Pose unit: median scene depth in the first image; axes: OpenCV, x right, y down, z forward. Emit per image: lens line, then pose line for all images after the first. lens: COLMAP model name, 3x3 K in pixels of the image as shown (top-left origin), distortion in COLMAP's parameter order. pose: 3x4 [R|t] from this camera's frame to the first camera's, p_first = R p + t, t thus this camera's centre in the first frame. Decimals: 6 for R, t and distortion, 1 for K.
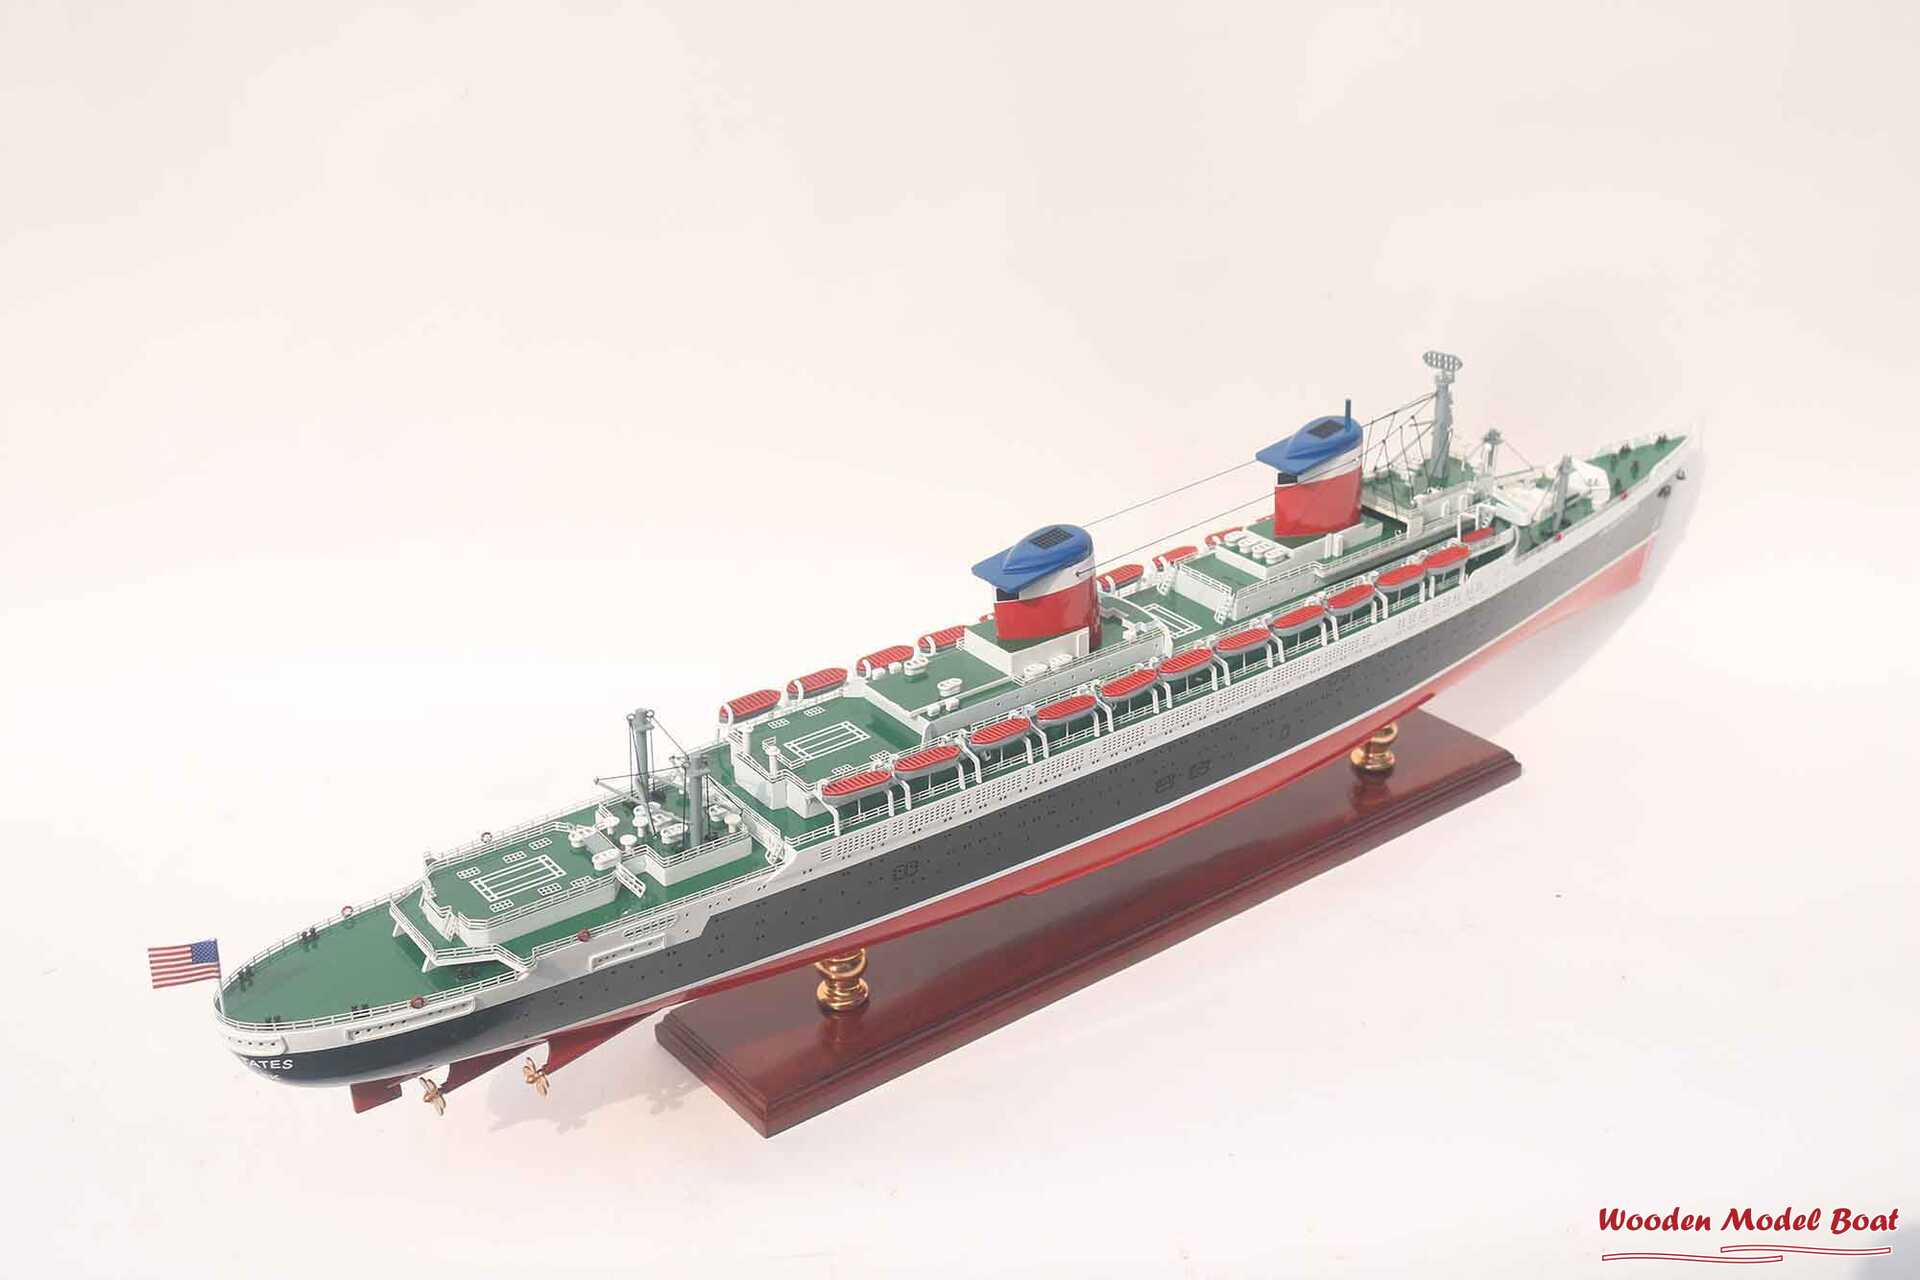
lens RADIAL K [[2123.5, 0, 902.3], [0, 2123.5, 637.8], [0, 0, 1]] dist [-0.108155, 0.061915]
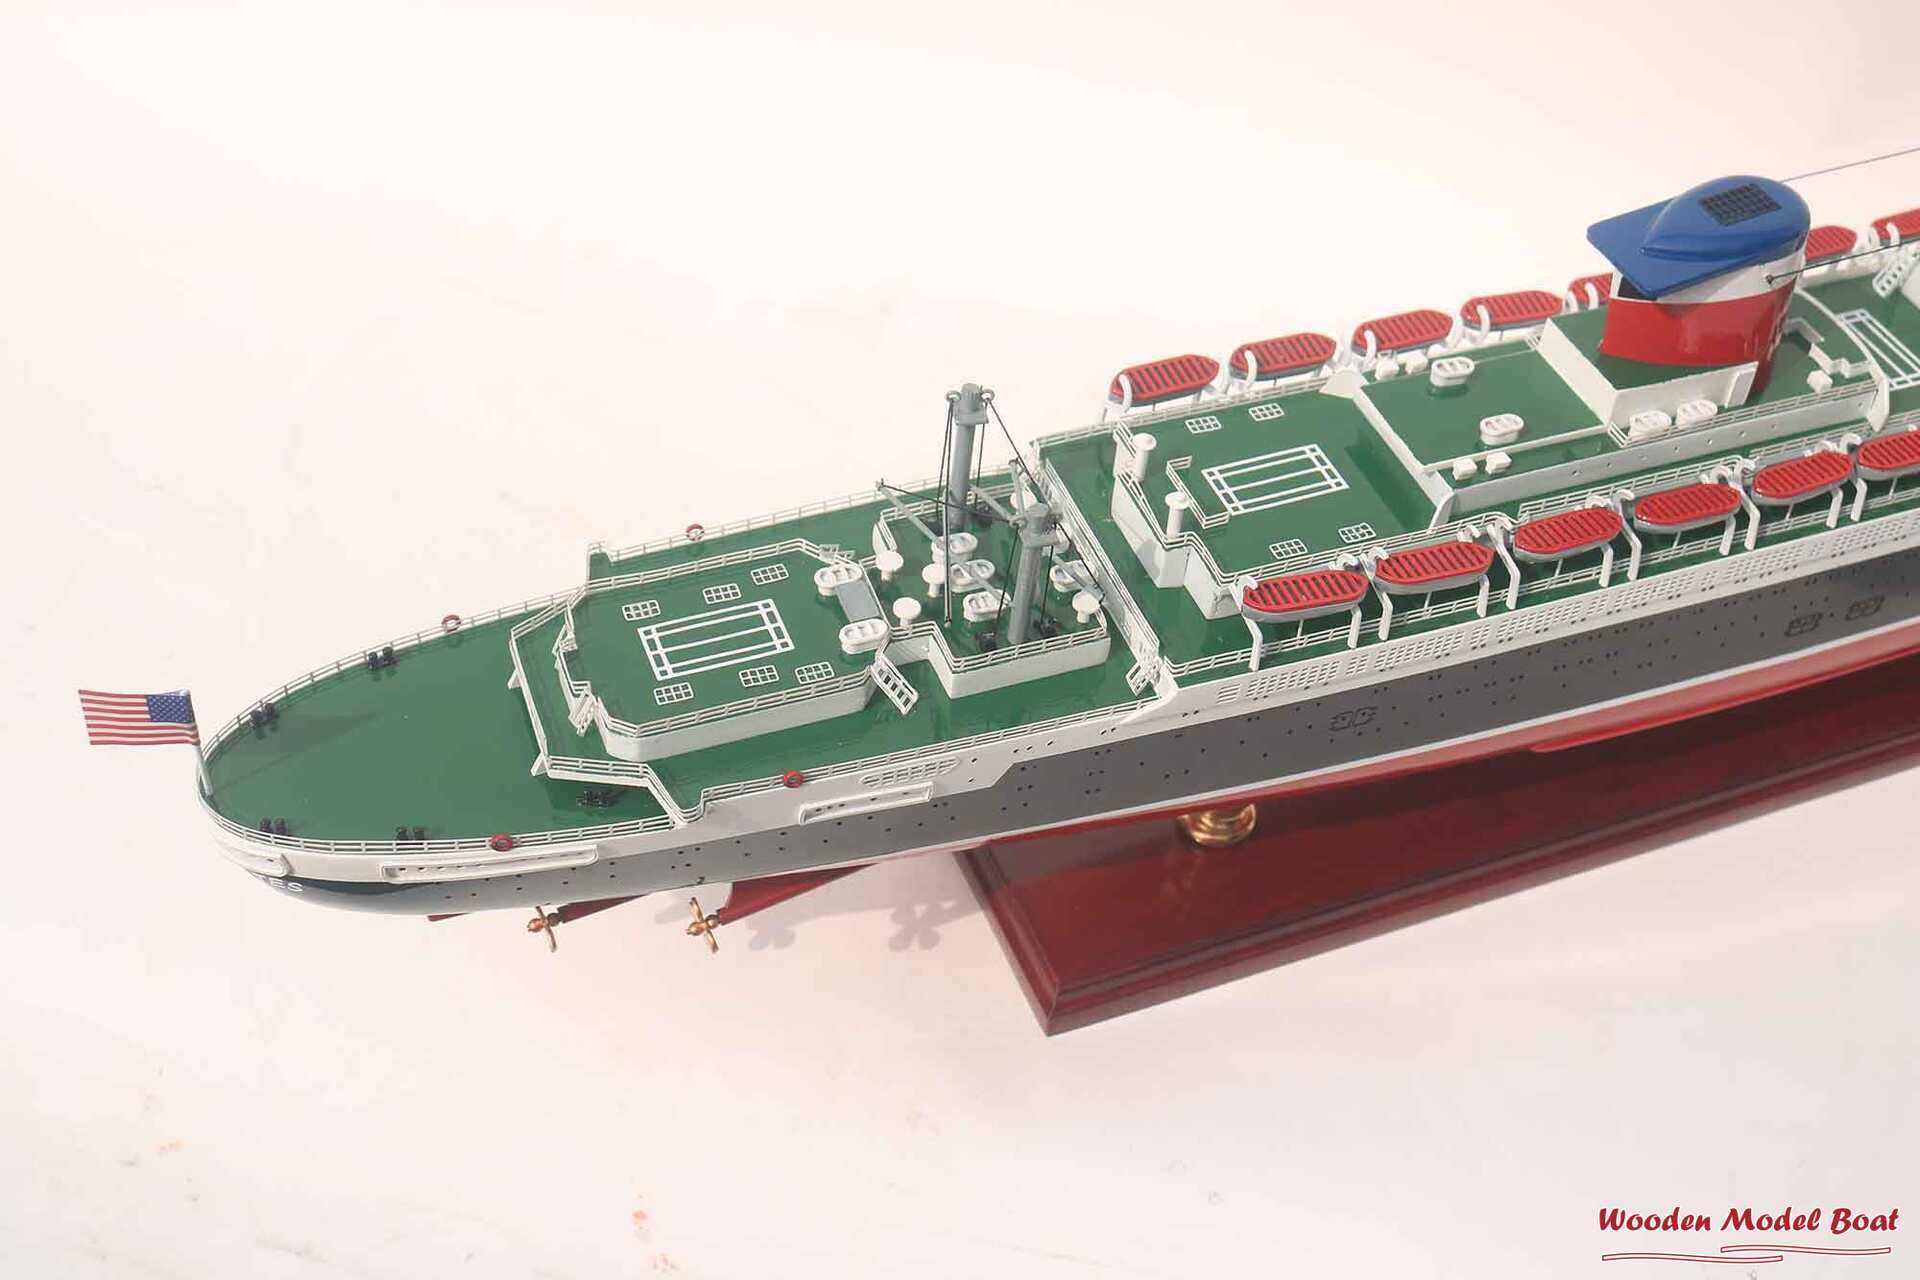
lens RADIAL K [[2123.5, 0, 902.3], [0, 2123.5, 637.8], [0, 0, 1]] dist [-0.108155, 0.061915]
pose [[0.959287, 0.230687, -0.162950, -0.029265], [-0.167113, 0.928720, 0.330986, -0.091192], [0.227689, -0.290279, 0.929460, 0.417794]]
